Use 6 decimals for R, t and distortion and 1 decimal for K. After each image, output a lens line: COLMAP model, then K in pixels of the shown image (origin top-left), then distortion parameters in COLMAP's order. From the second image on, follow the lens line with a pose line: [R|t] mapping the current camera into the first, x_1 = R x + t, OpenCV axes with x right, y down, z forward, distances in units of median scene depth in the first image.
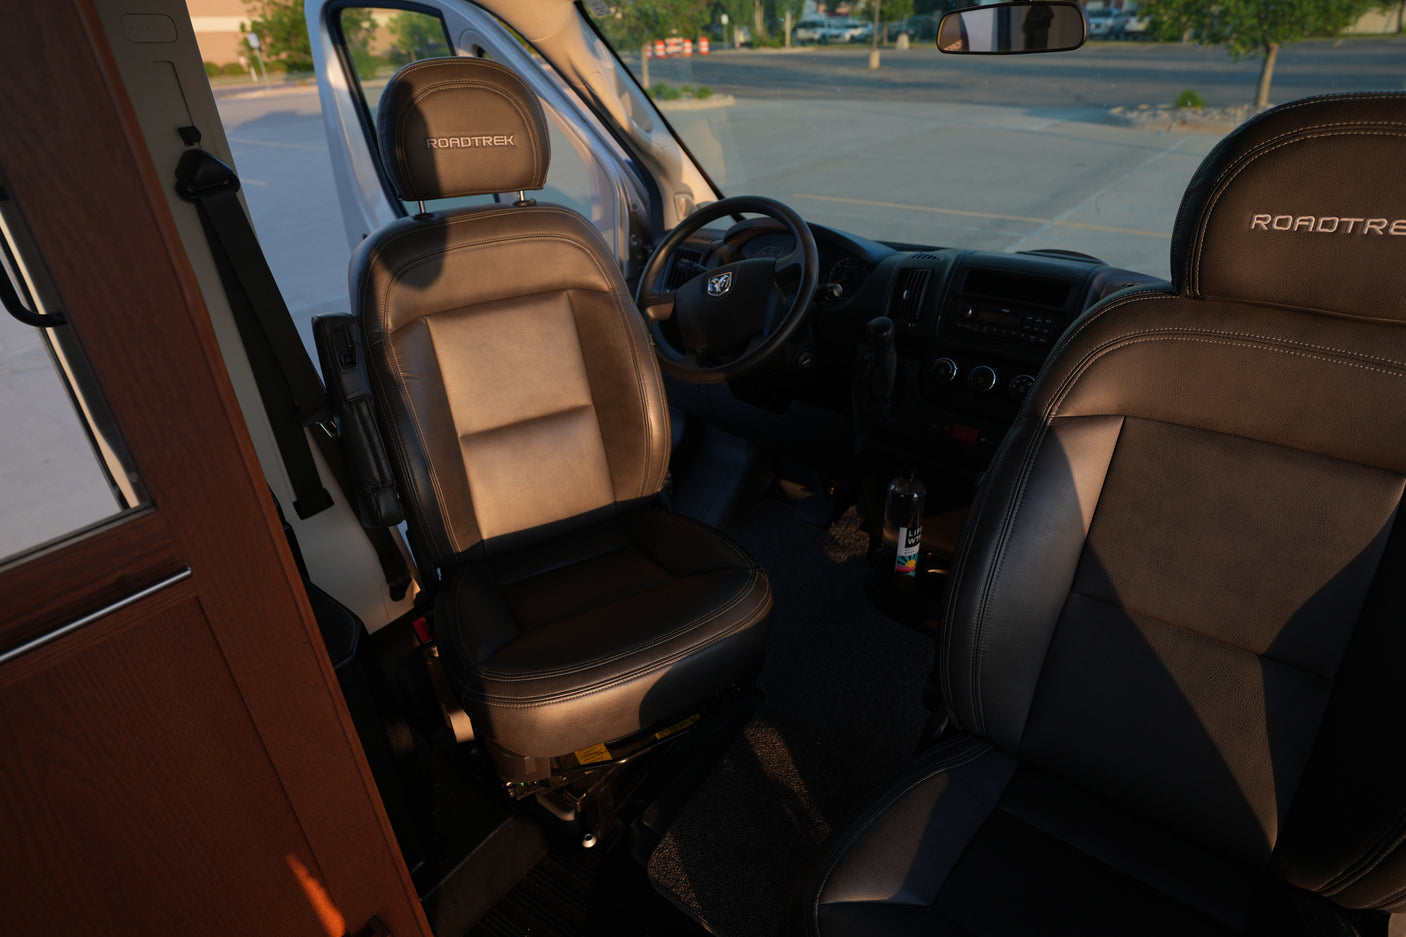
lens RADIAL K [[767.0, 0, 703.0], [0, 767.0, 459.3], [0, 0, 1]] dist [-0.051845, 0.041893]
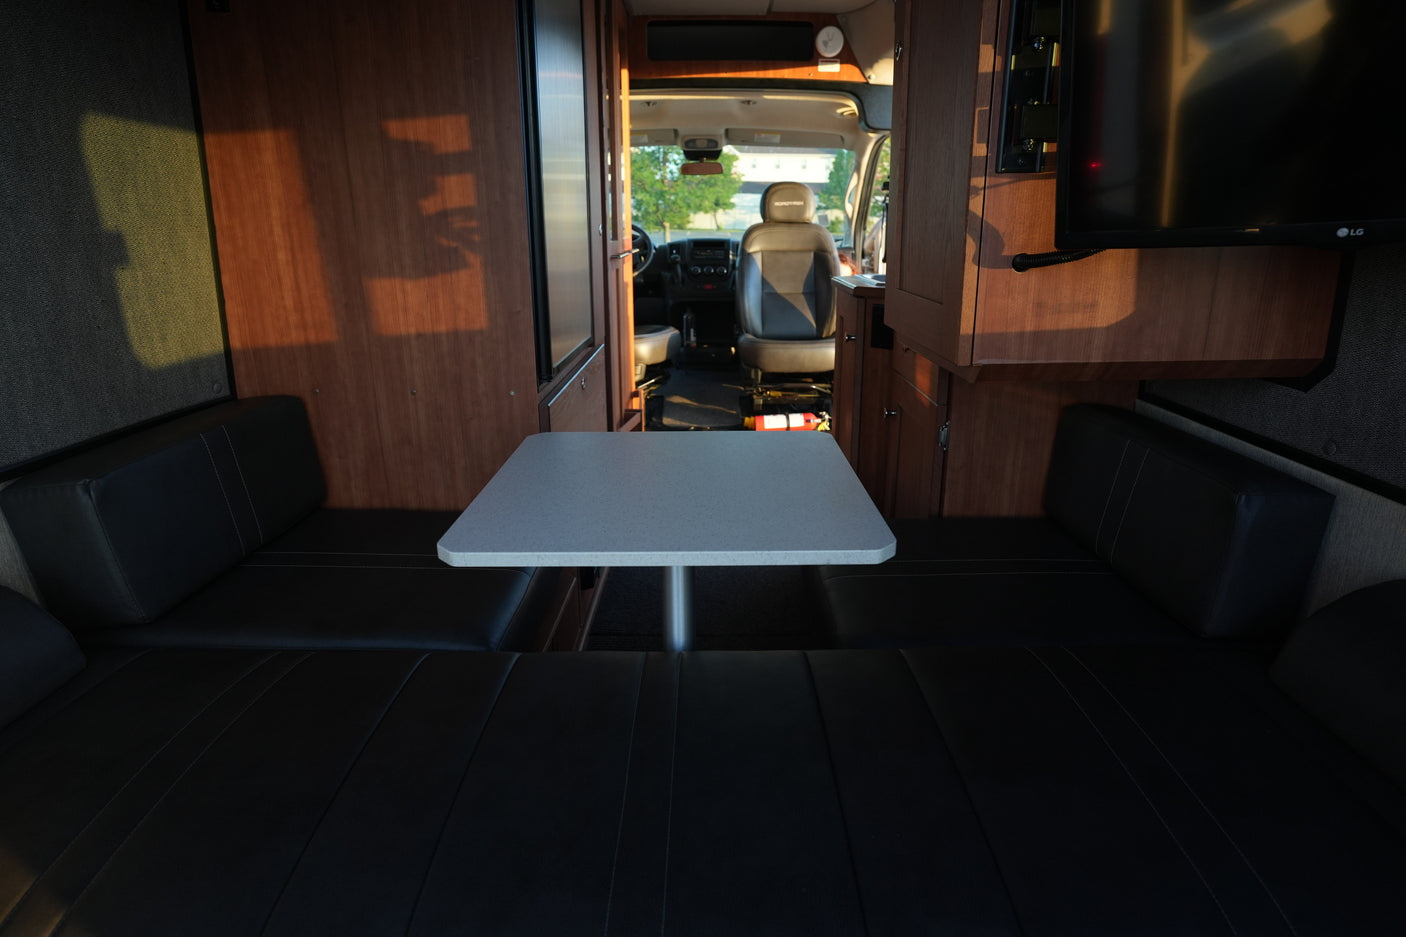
lens RADIAL K [[769.9, 0, 707.8], [0, 769.9, 464.4], [0, 0, 1]] dist [-0.056535, 0.043418]
pose [[0.786137, -0.151224, 0.599266, -0.190942], [0.270463, 0.956010, -0.113555, 0.117144], [-0.555733, 0.251349, 0.792455, -0.151839]]
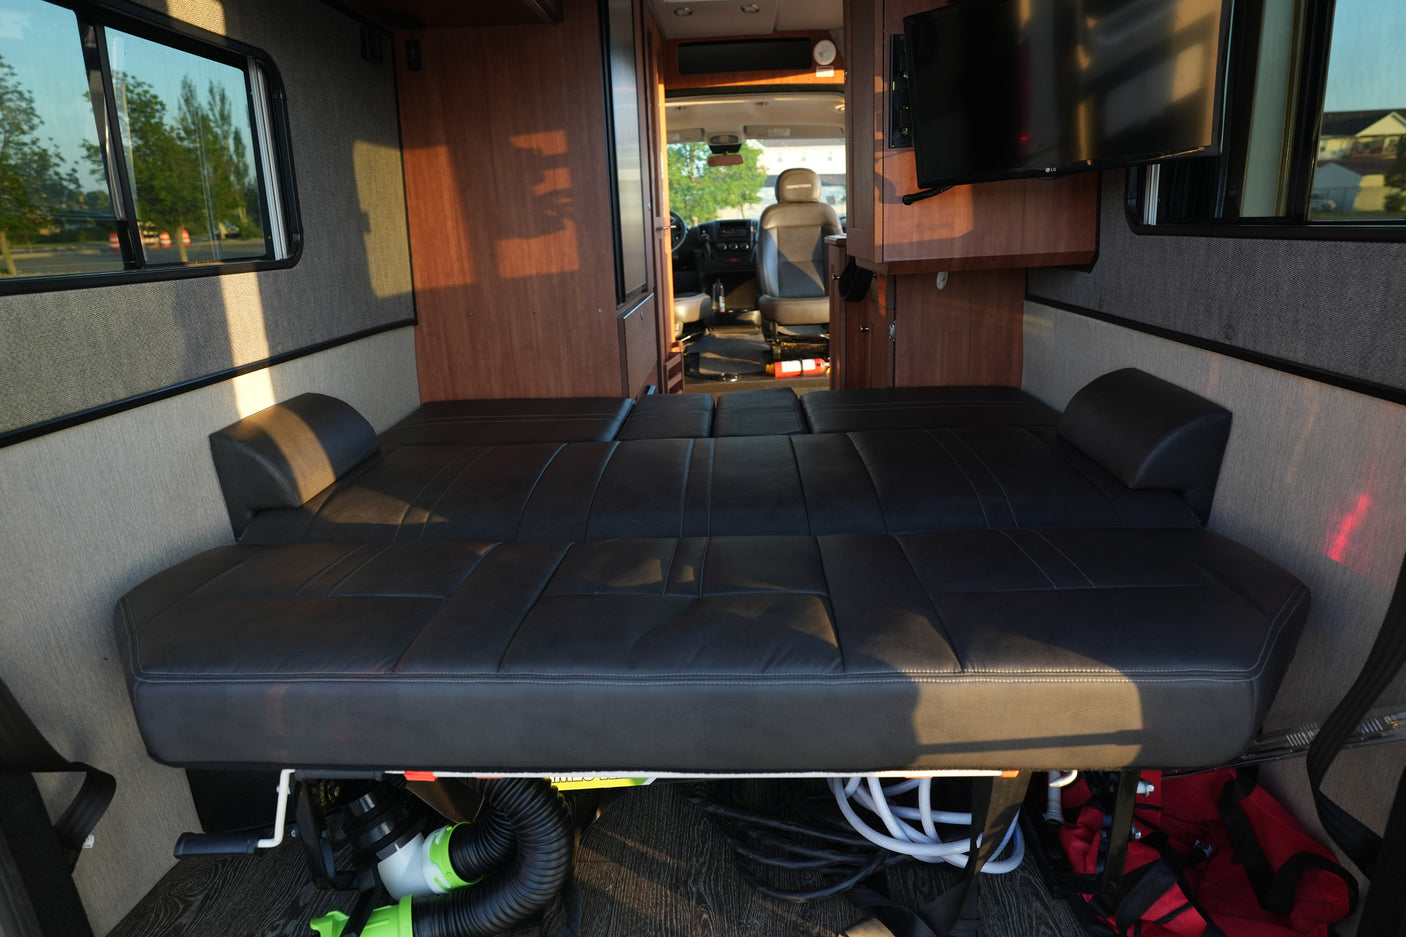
lens RADIAL K [[767.0, 0, 703.0], [0, 767.0, 459.3], [0, 0, 1]] dist [-0.051845, 0.041893]
pose [[0.811140, -0.170858, 0.559338, -0.232540], [0.288020, 0.949061, -0.127777, 0.151203], [-0.509014, 0.264745, 0.819033, -0.197488]]
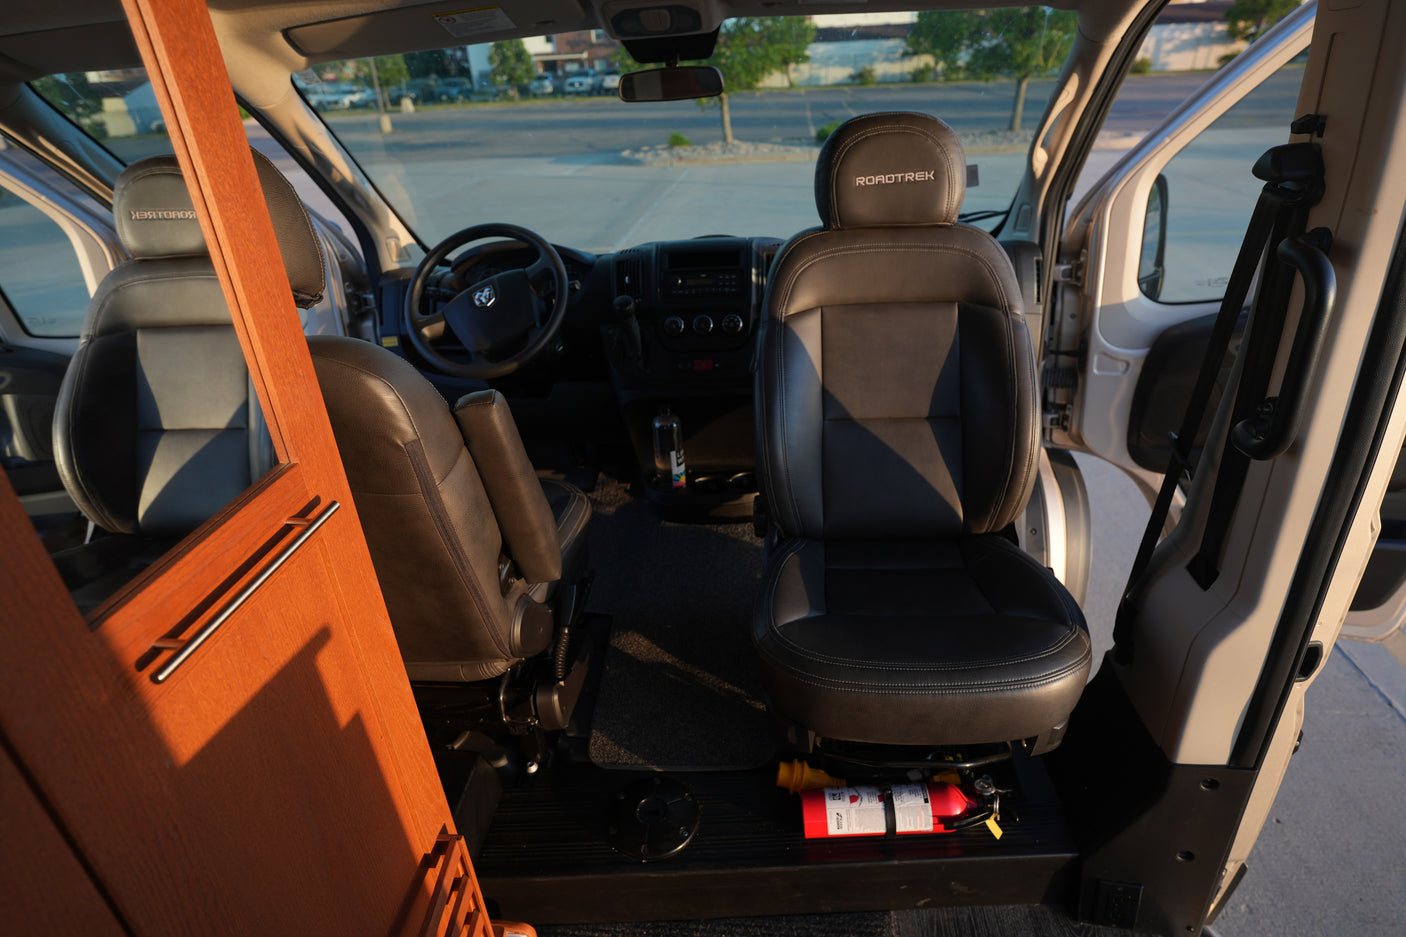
lens RADIAL K [[767.0, 0, 703.0], [0, 767.0, 459.3], [0, 0, 1]] dist [-0.051845, 0.041893]
pose [[0.840717, -0.256497, 0.476869, -0.041523], [0.286873, 0.957922, 0.009490, 0.013269], [-0.459237, 0.128822, 0.878923, -0.022997]]
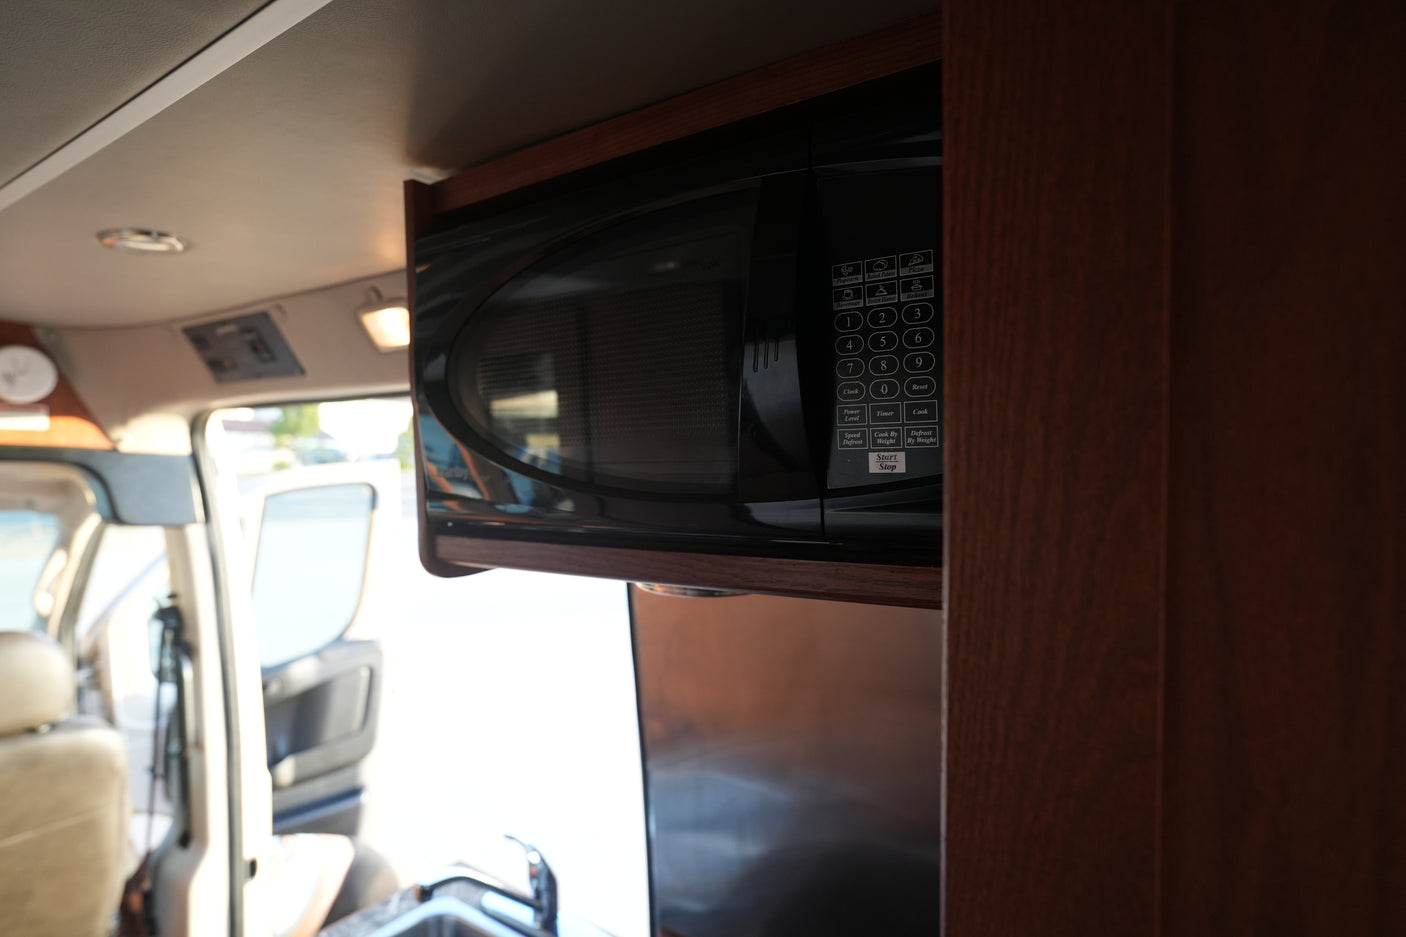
lens RADIAL K [[767.0, 0, 703.0], [0, 767.0, 459.3], [0, 0, 1]] dist [-0.051845, 0.041893]
pose [[-0.060231, 0.027456, 0.997807, -0.116485], [0.477617, 0.878556, 0.004656, 0.027413], [-0.876501, 0.476850, -0.066030, -0.092319]]
